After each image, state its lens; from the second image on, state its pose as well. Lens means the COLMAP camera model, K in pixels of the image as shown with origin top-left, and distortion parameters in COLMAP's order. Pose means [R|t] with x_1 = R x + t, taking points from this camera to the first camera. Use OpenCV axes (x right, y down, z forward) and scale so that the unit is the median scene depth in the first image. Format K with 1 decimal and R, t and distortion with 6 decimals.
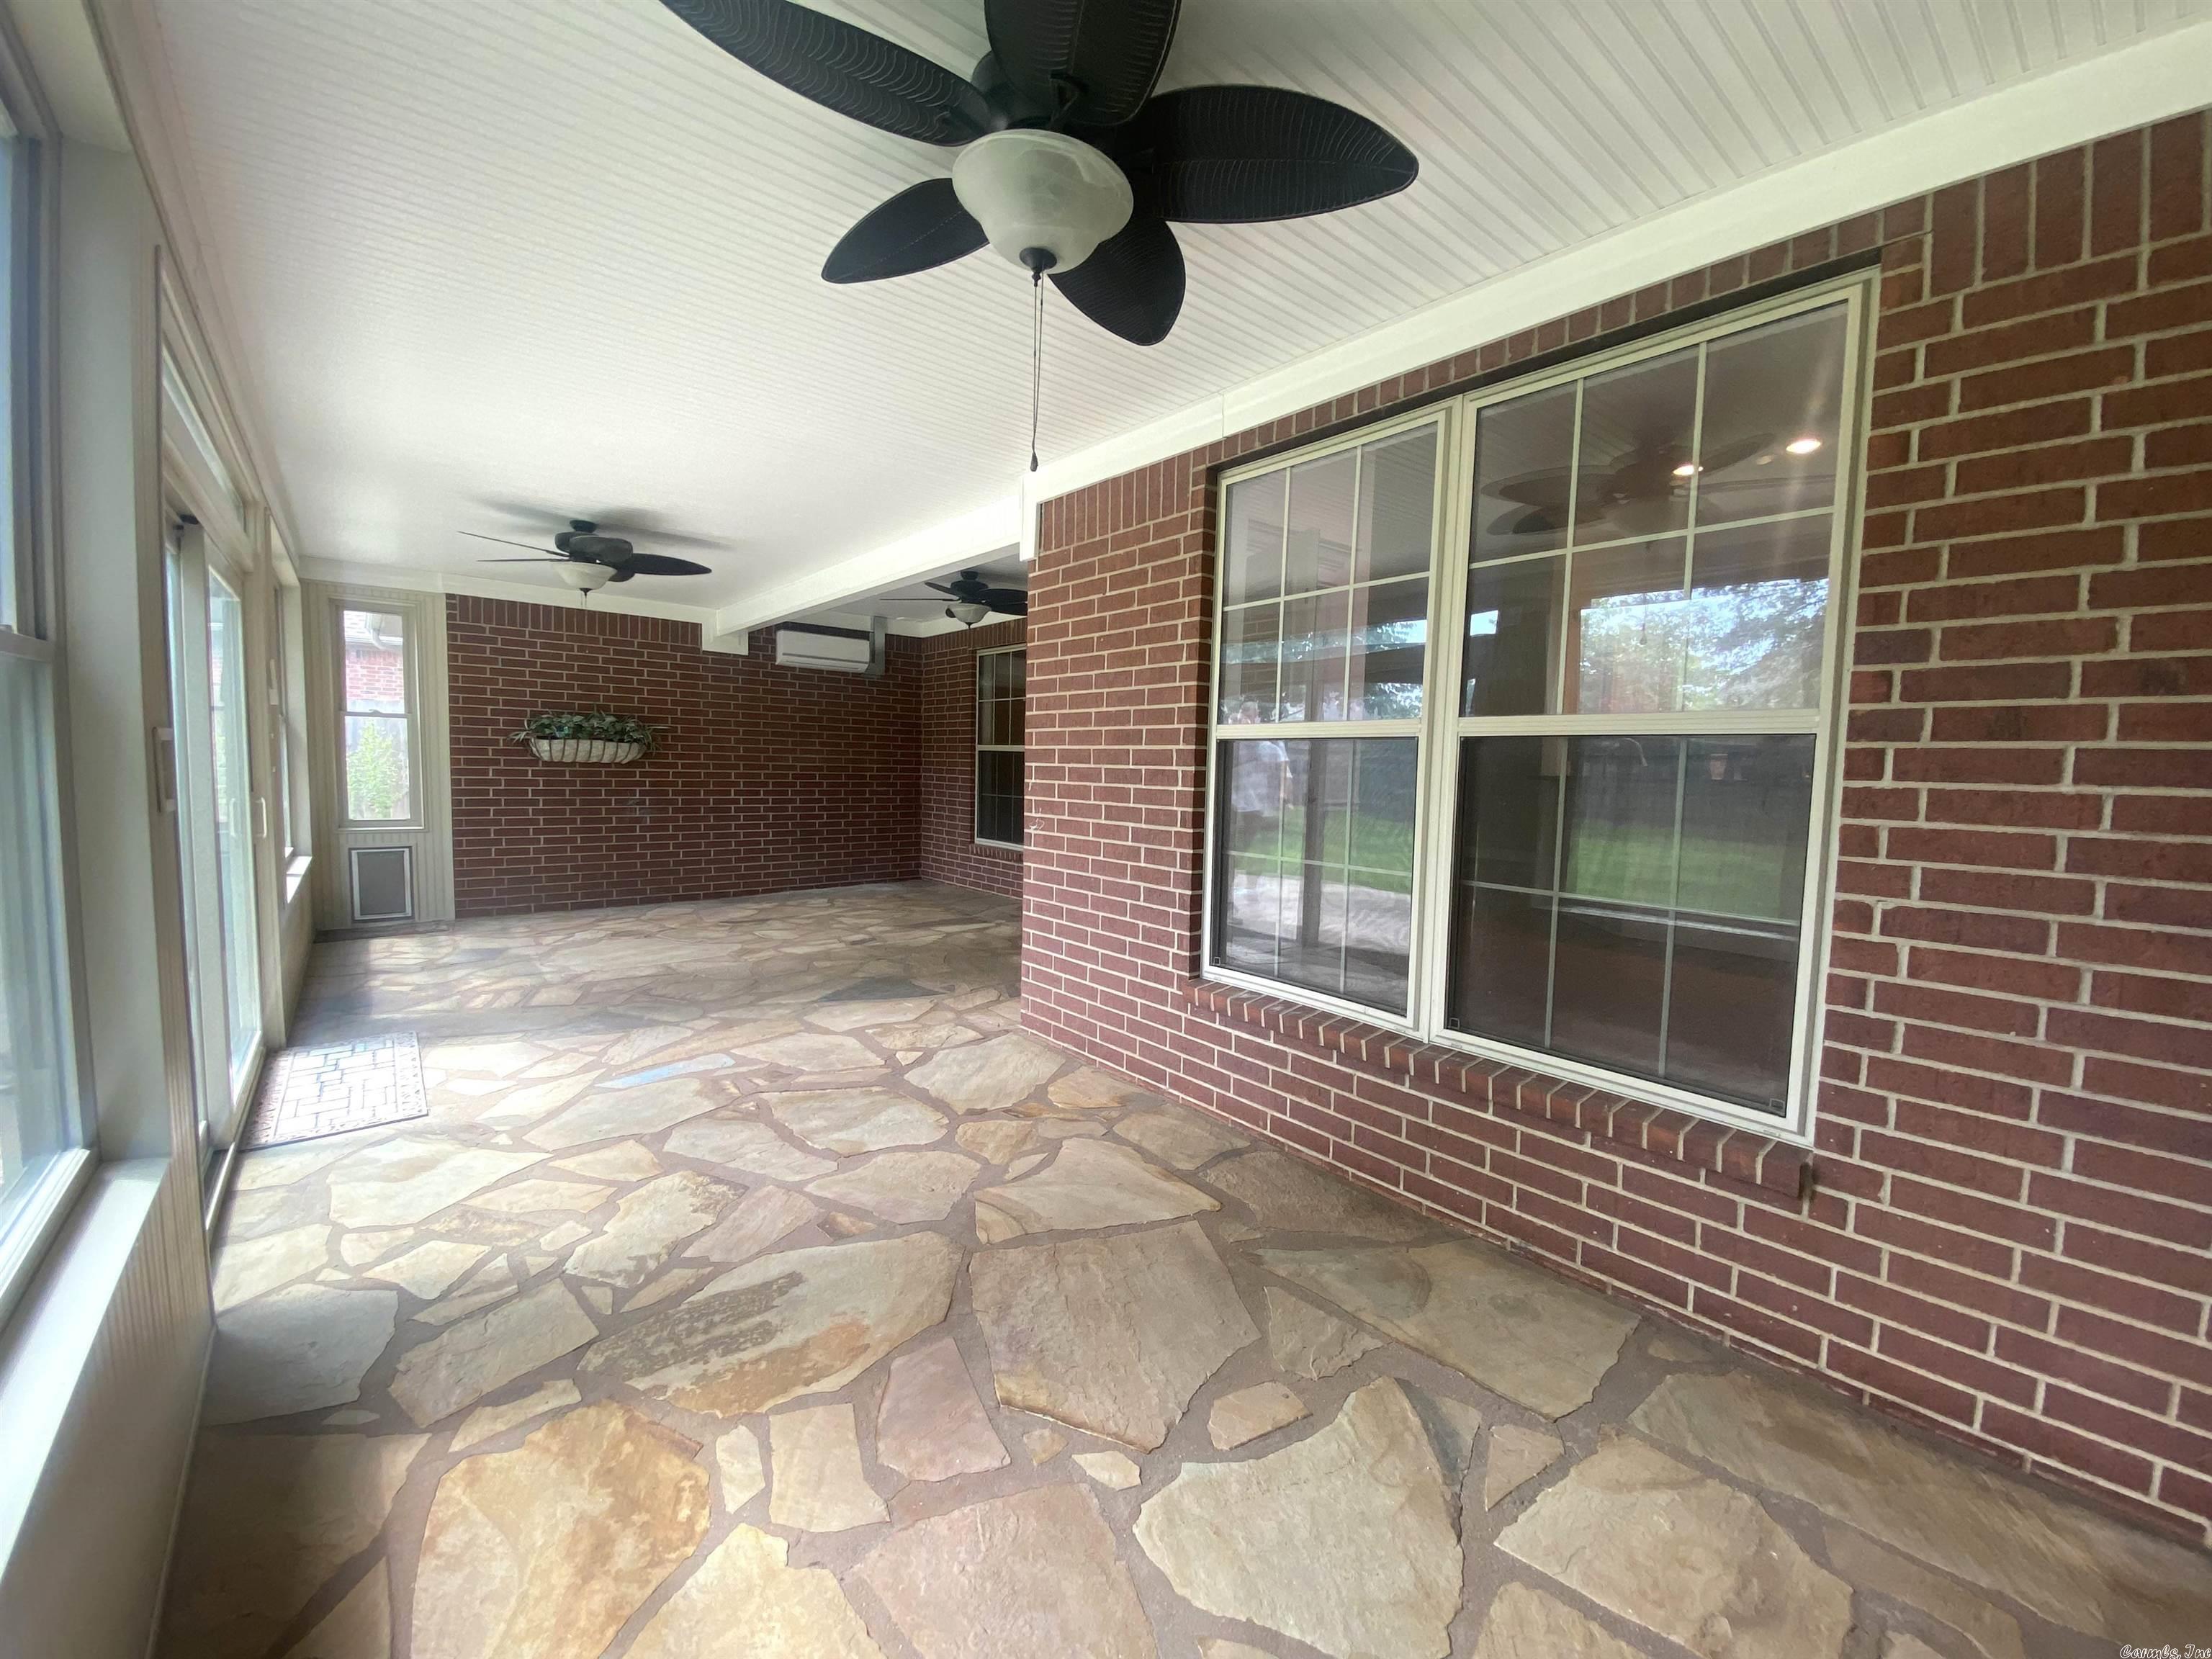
lens RADIAL K [[904.4, 0, 1106.0], [0, 904.4, 829.5], [0, 0, 1]] dist [0.028962, -0.023549]
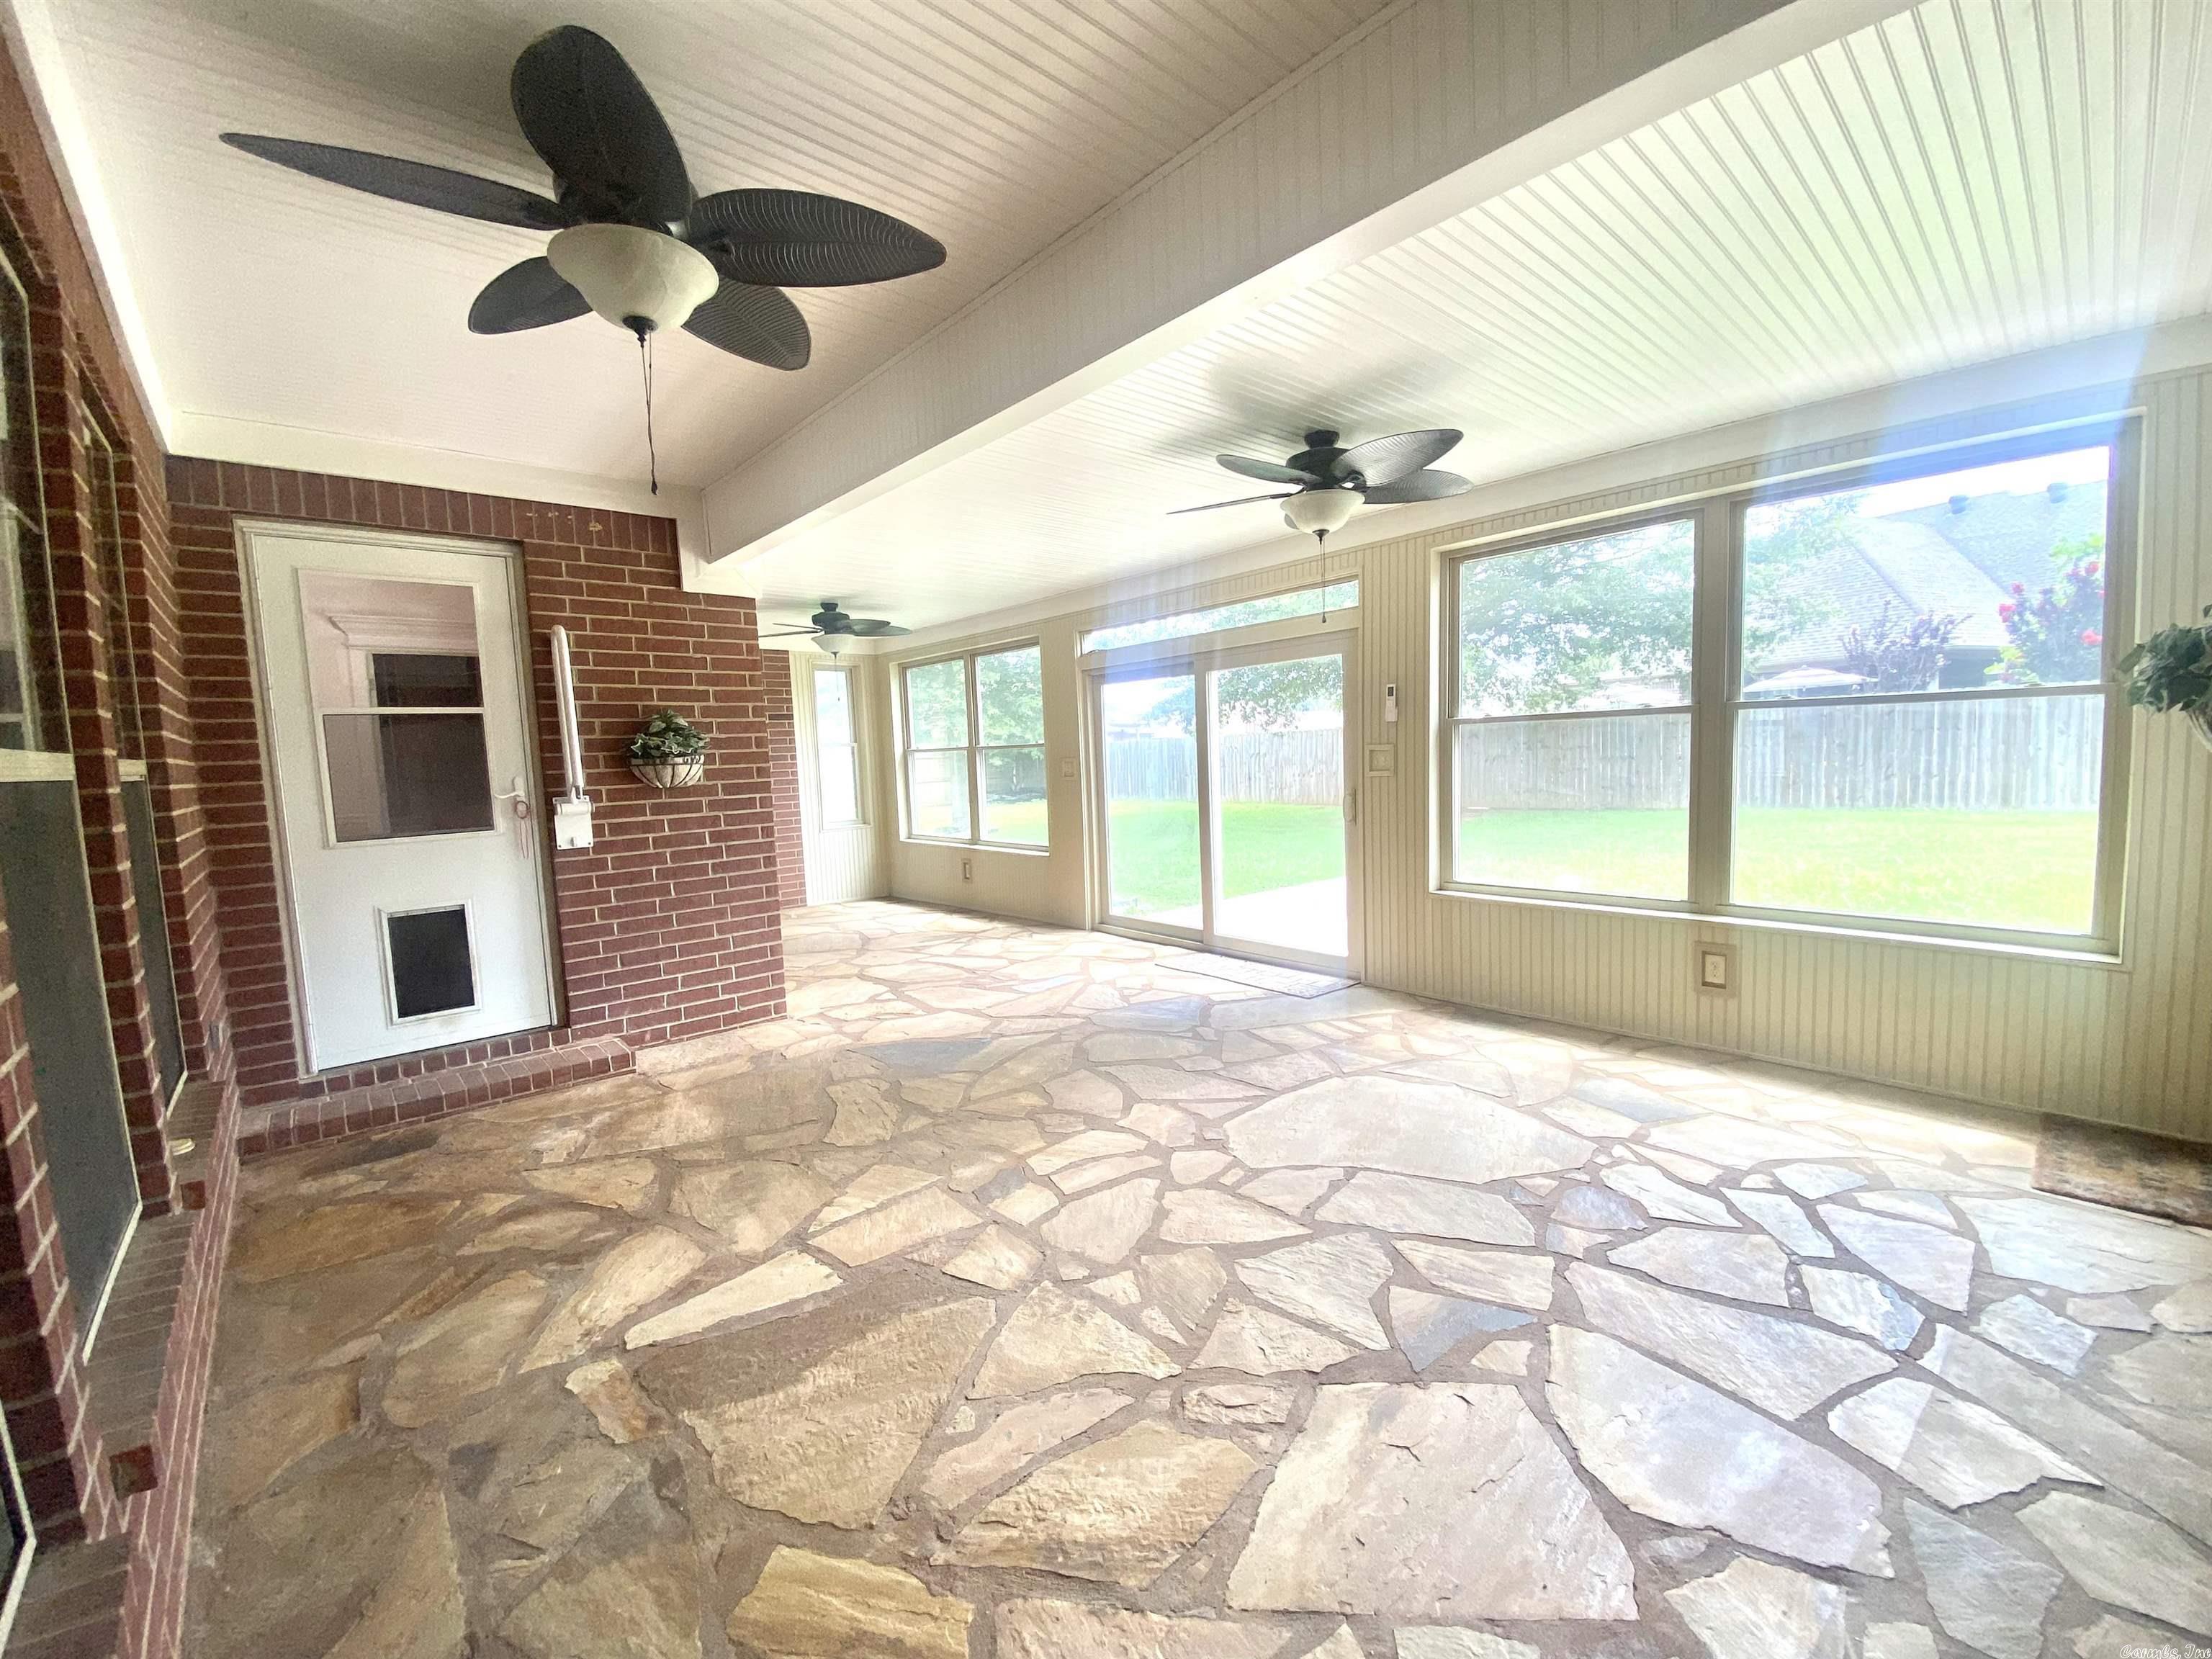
lens RADIAL K [[904.4, 0, 1106.0], [0, 904.4, 829.5], [0, 0, 1]] dist [0.028962, -0.023549]
pose [[-0.999032, 0.006452, -0.043523, -0.465598], [-0.000285, 0.988222, 0.153026, -0.180015], [0.043997, 0.152890, -0.987263, 2.203409]]
